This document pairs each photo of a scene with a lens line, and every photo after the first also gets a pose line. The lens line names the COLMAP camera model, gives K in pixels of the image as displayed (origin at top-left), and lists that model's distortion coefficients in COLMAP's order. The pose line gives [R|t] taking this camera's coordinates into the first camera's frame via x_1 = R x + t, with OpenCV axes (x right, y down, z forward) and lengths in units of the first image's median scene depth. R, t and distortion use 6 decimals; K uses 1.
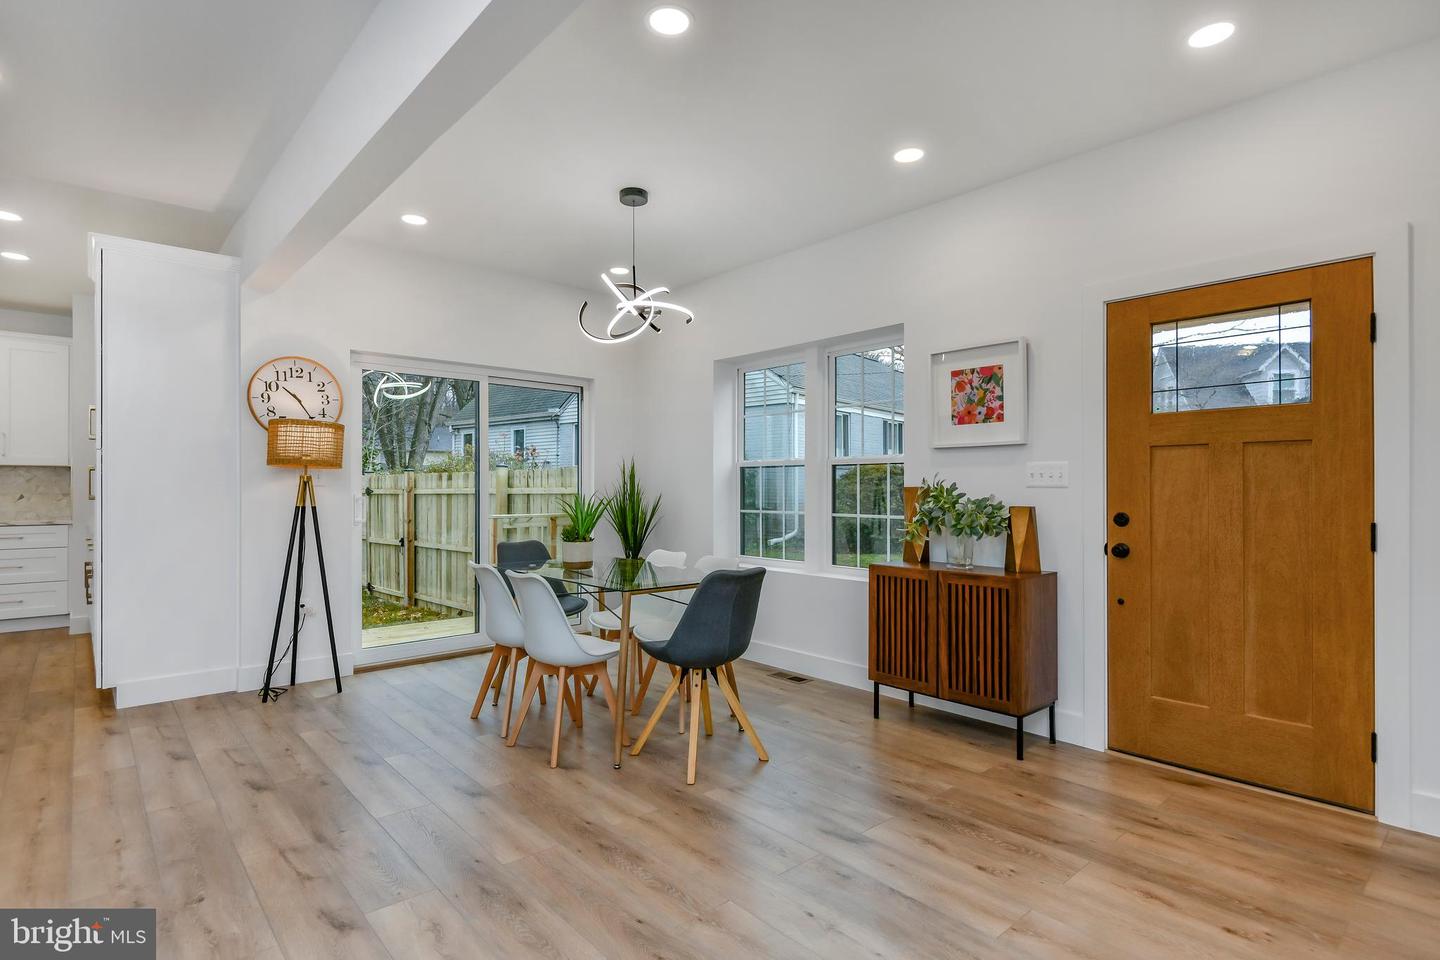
lens RADIAL K [[723.4, 0, 728.2], [0, 723.4, 486.8], [0, 0, 1]] dist [0.004299, -0.006760]
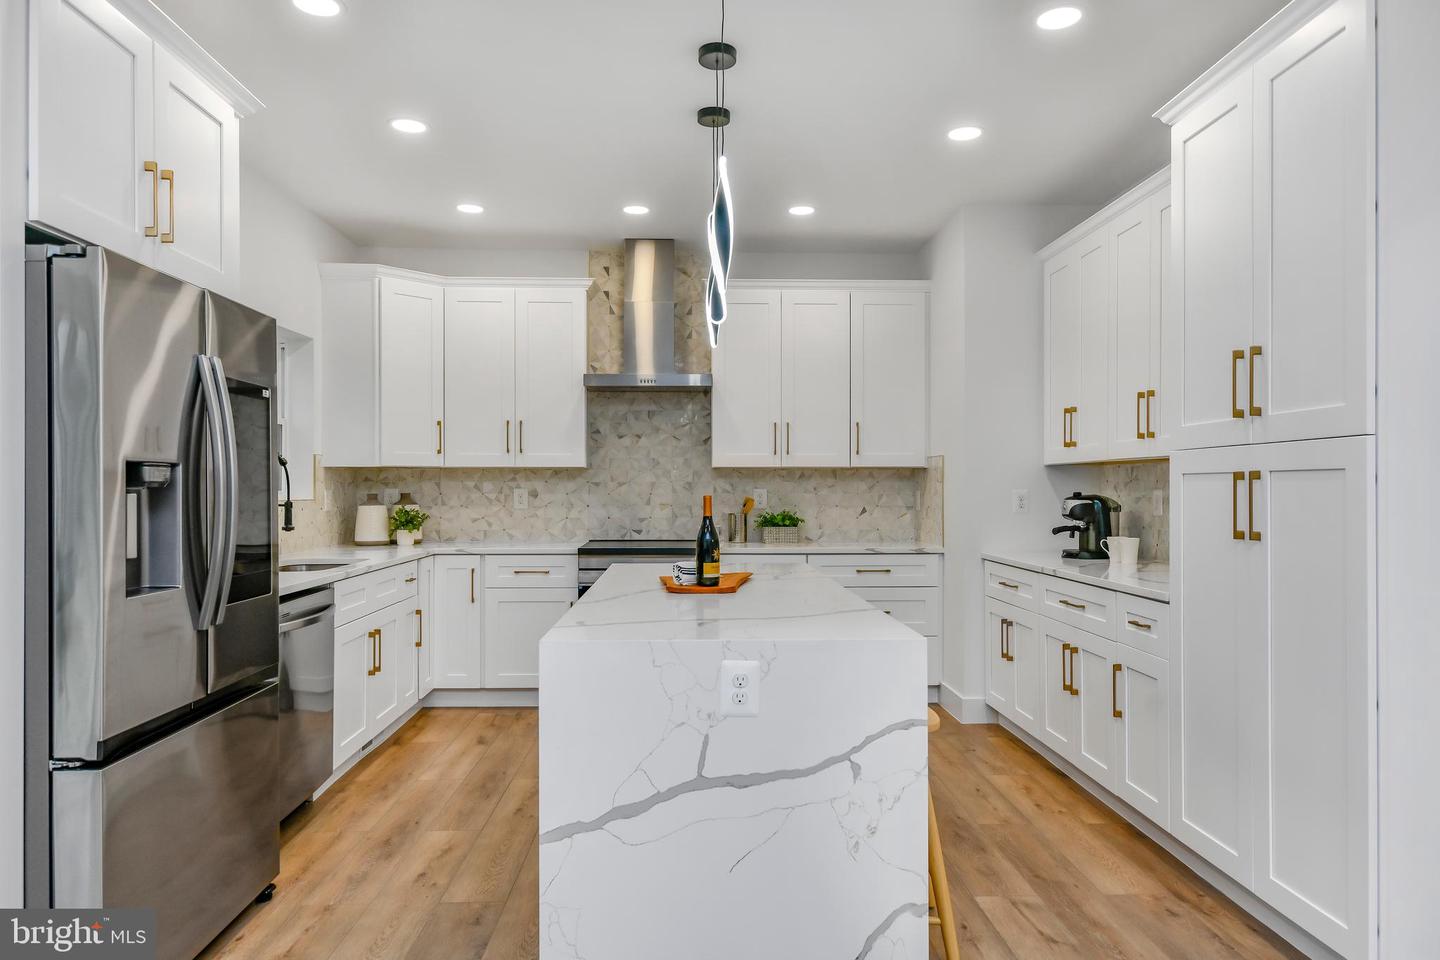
lens RADIAL K [[947.5, 0, 712.6], [0, 947.5, 489.3], [0, 0, 1]] dist [0.006428, 0.005550]
pose [[0.762347, 0.003527, -0.647159, -0.807492], [0.001320, 0.999975, 0.007004, -0.023591], [0.647167, -0.006194, 0.762323, 0.296081]]
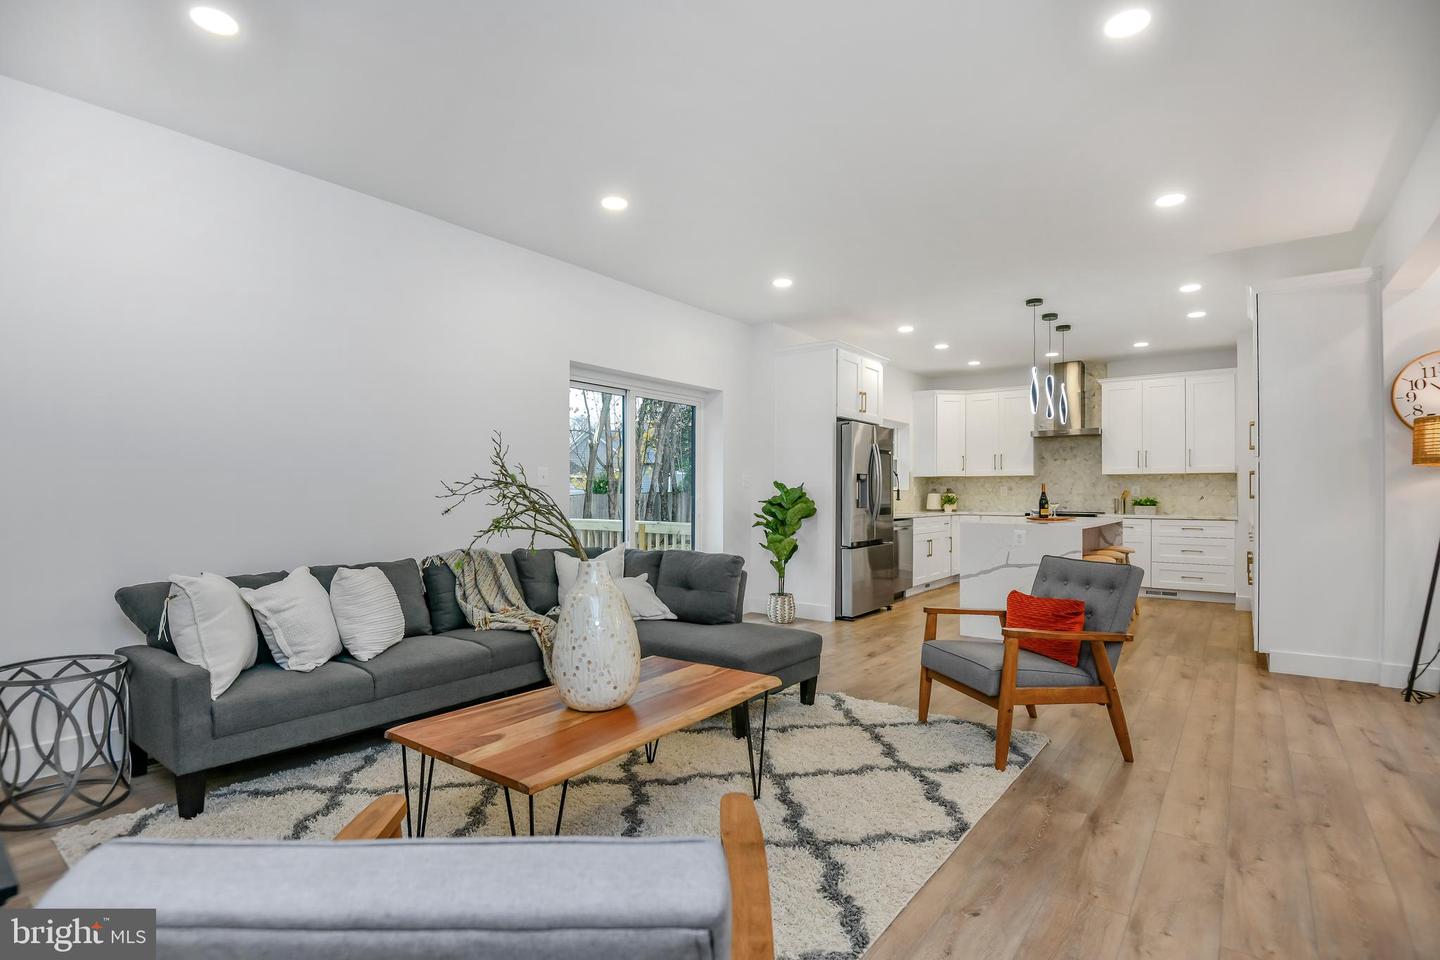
lens RADIAL K [[686.6, 0, 715.3], [0, 686.6, 491.3], [0, 0, 1]] dist [-0.032731, -0.000950]
pose [[0.171260, -0.002742, -0.985222, 0.099198], [0.000432, 0.999996, -0.002708, 0.009535], [0.985226, 0.000038, 0.171260, -0.105376]]
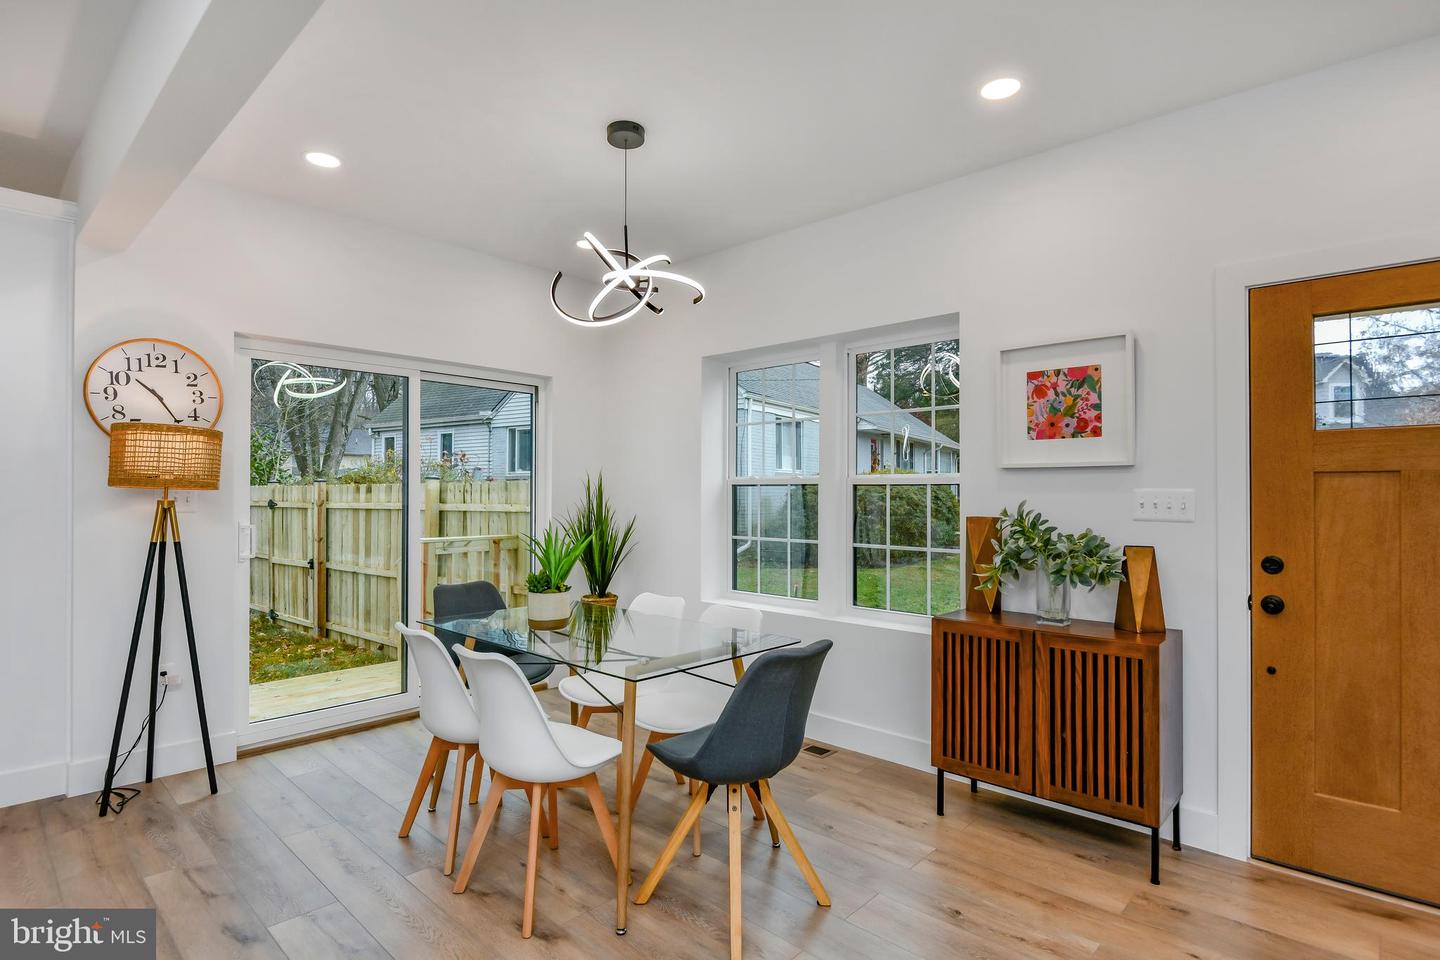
lens RADIAL K [[715.8, 0, 729.1], [0, 715.8, 484.1], [0, 0, 1]] dist [-0.001951, -0.012042]
pose [[0.995019, 0.002727, 0.099653, -0.098879], [-0.001781, 0.999953, -0.009576, -0.028767], [-0.099674, 0.009351, 0.994976, 0.252715]]
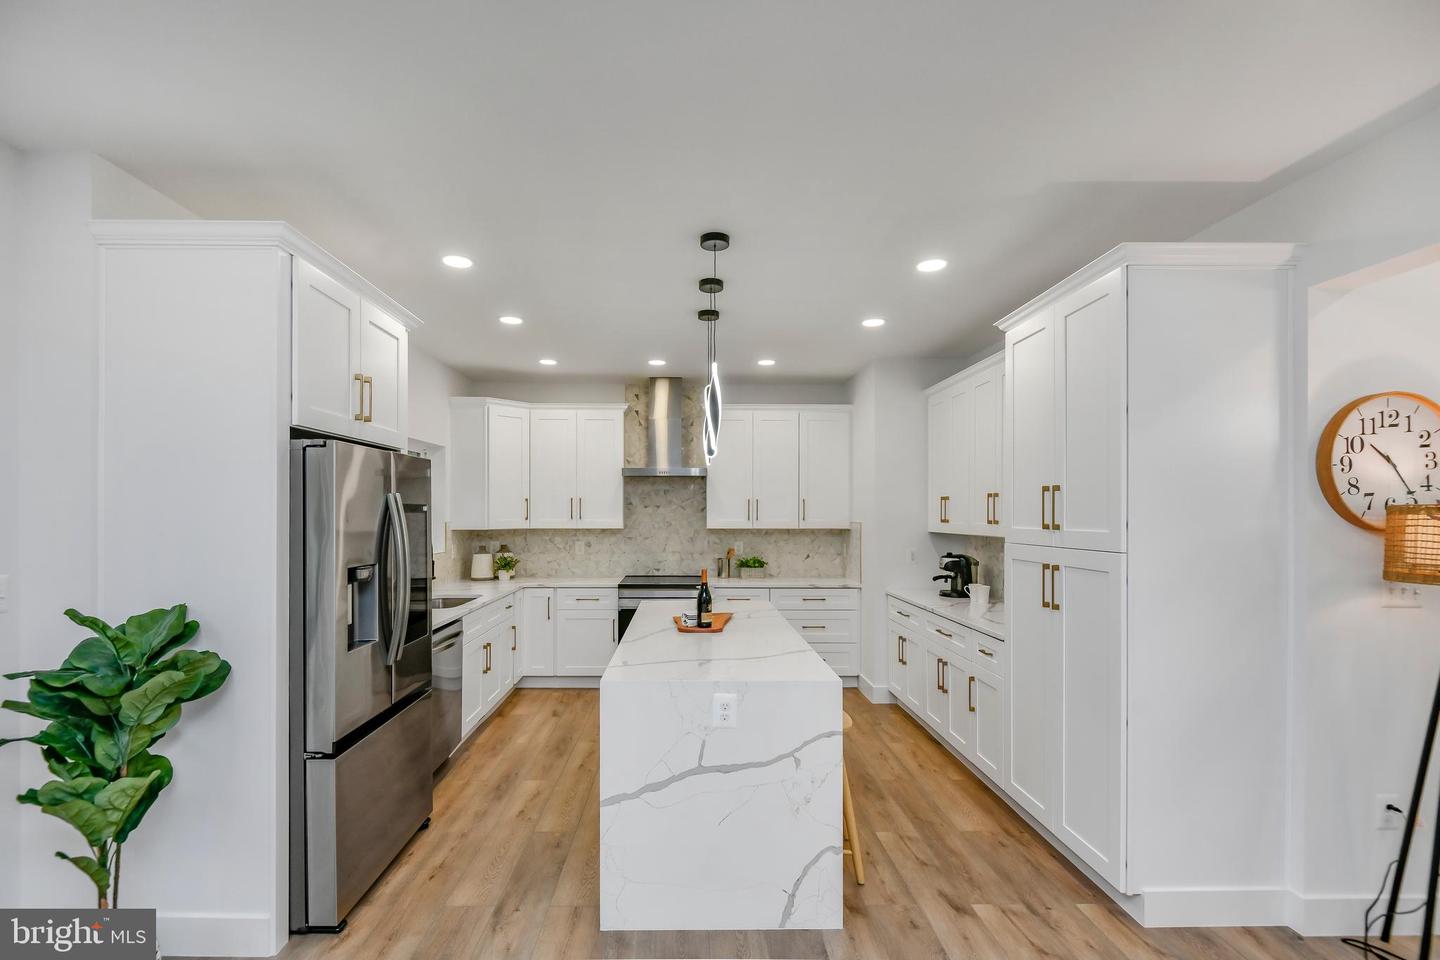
lens RADIAL K [[657.0, 0, 691.7], [0, 657.0, 513.9], [0, 0, 1]] dist [0.000662, -0.000922]
pose [[0.747617, 0.005075, -0.664111, -0.767582], [-0.000577, 0.999975, 0.006992, -0.094959], [0.664130, -0.004844, 0.747602, 0.246536]]
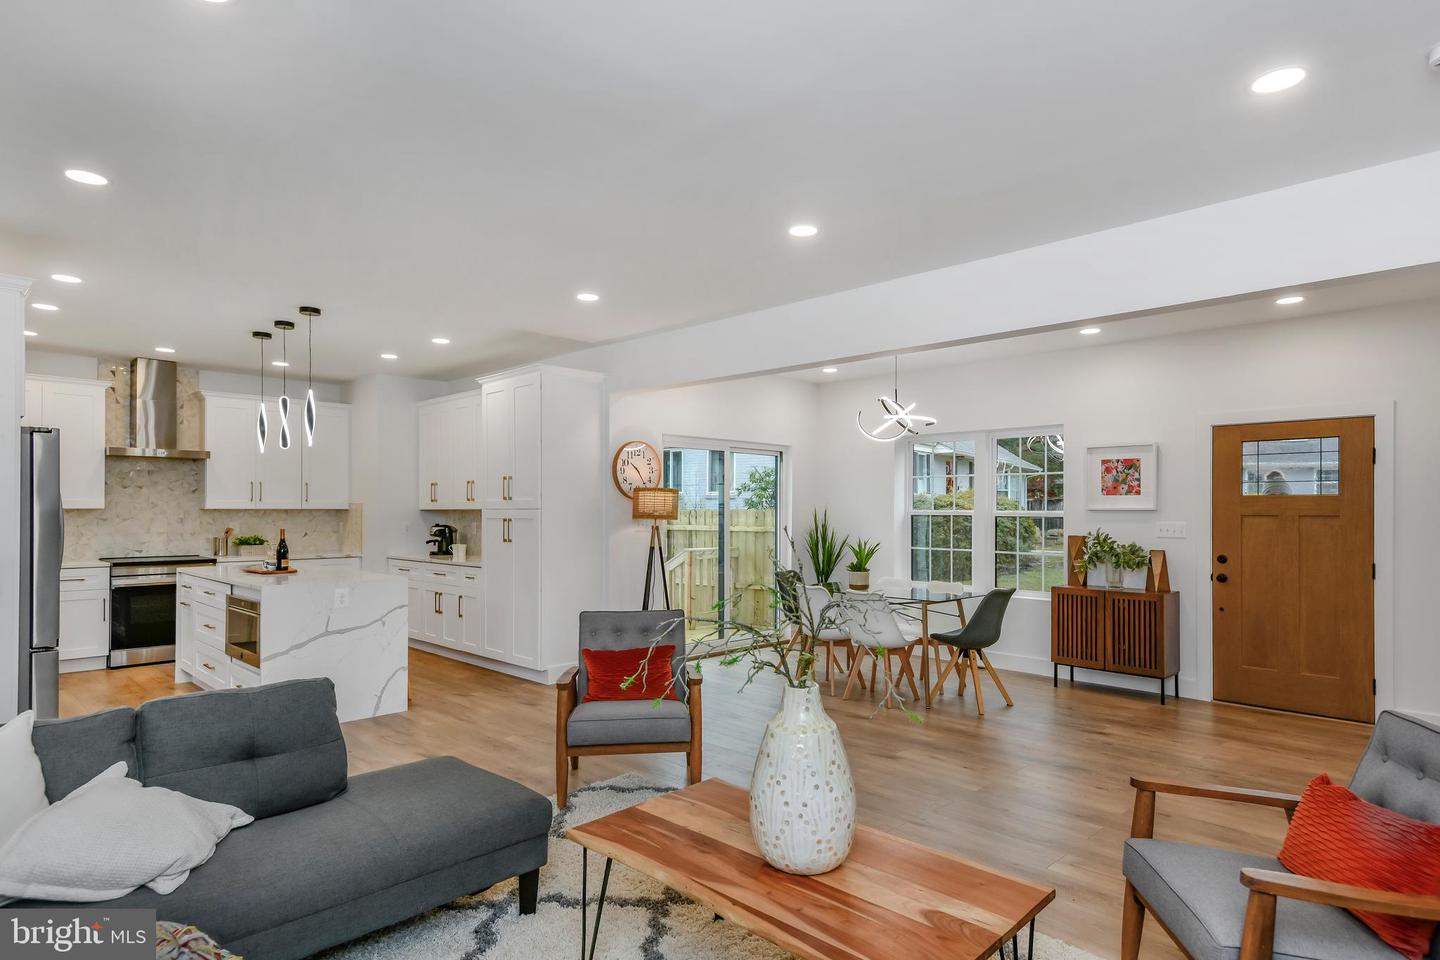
lens RADIAL K [[803.4, 0, 719.7], [0, 803.4, 504.0], [0, 0, 1]] dist [0.028523, -0.000449]
pose [[0.998765, 0.004475, 0.049478, -0.589287], [-0.004269, 0.999982, -0.004268, -0.057151], [-0.049496, 0.004051, 0.998766, -0.672836]]
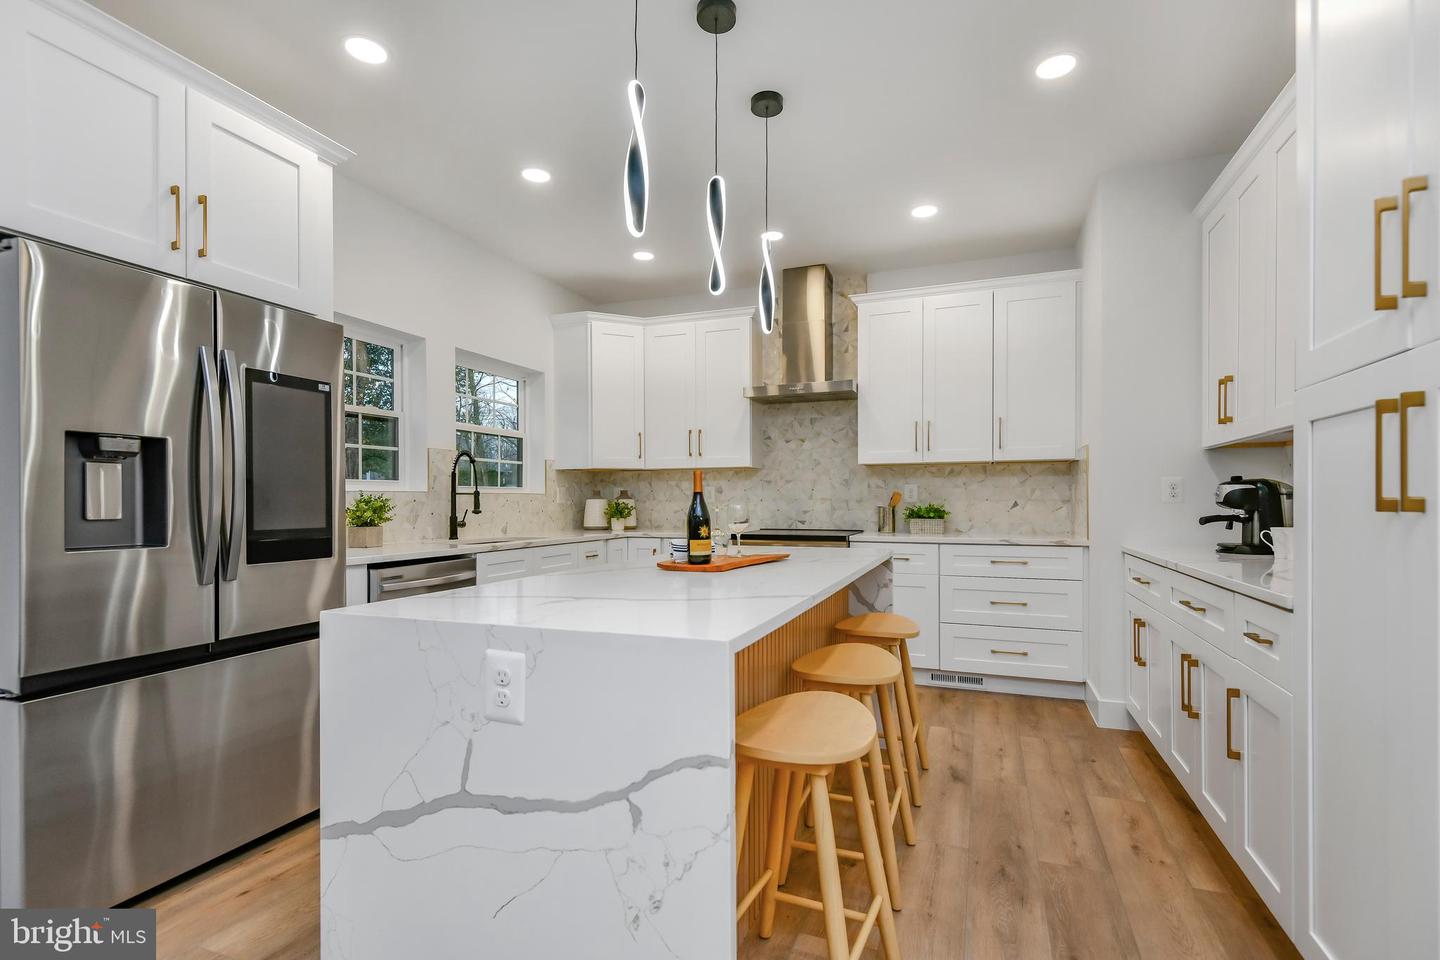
lens RADIAL K [[671.0, 0, 724.2], [0, 671.0, 504.9], [0, 0, 1]] dist [0.033323, -0.019322]
pose [[0.456050, 0.005441, -0.889938, -0.831475], [0.005299, 0.999947, 0.008829, 0.012058], [0.889938, -0.008743, 0.455997, 0.692030]]
